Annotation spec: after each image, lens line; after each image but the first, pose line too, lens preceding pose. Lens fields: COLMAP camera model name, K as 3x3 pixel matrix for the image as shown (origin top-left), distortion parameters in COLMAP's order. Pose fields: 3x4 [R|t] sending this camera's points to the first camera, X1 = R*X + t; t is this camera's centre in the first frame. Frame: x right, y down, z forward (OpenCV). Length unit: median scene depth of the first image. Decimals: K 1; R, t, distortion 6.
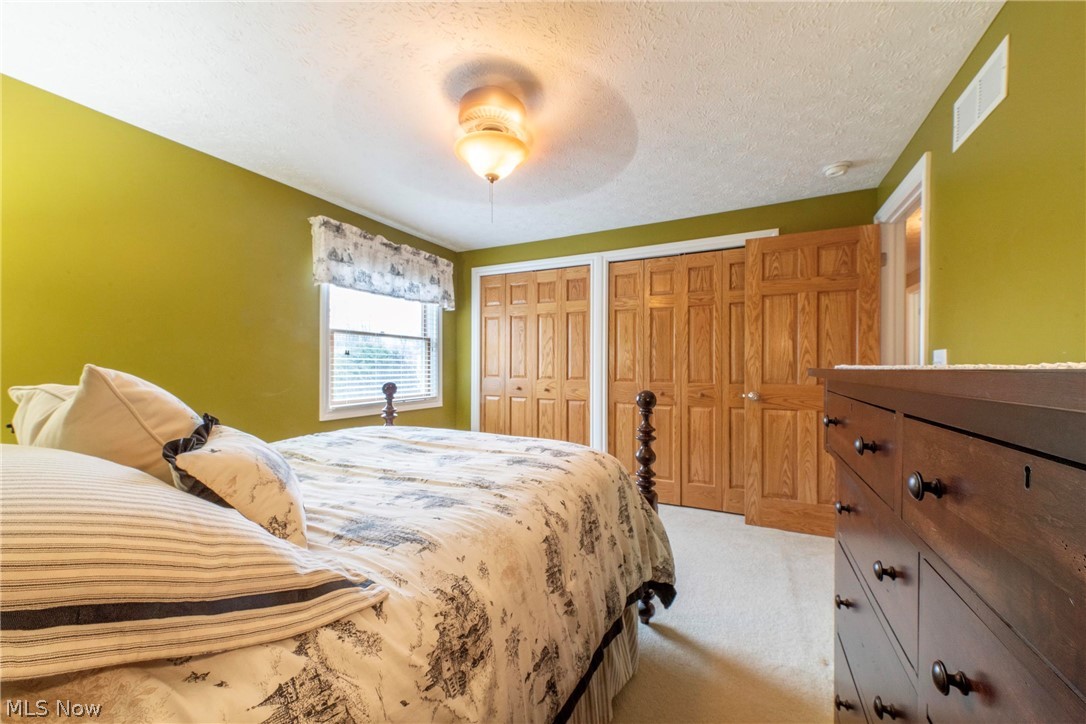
lens RADIAL K [[424.2, 0, 542.6], [0, 424.2, 357.5], [0, 0, 1]] dist [0.000851, 0.000266]
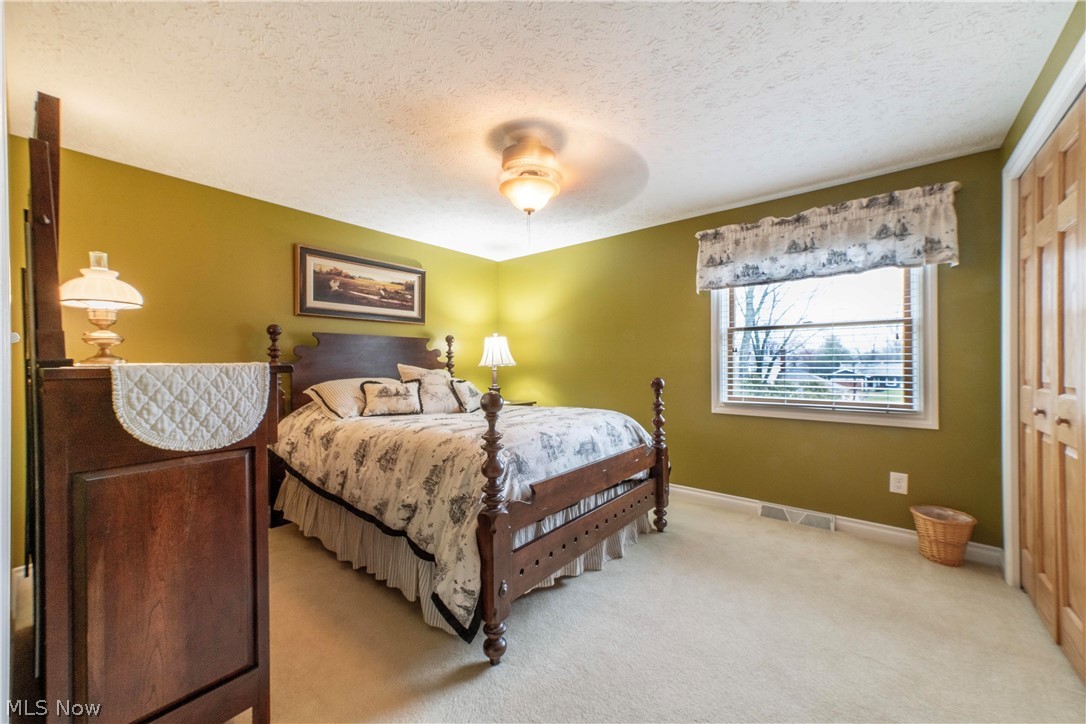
lens RADIAL K [[412.6, 0, 543.0], [0, 412.6, 362.0], [0, 0, 1]] dist [-0.000104, 0.000010]
pose [[-0.233459, -0.010487, -0.972310, 0.547552], [0.020722, 0.999661, -0.015757, 0.021259], [0.972146, -0.023827, -0.233162, 0.702215]]
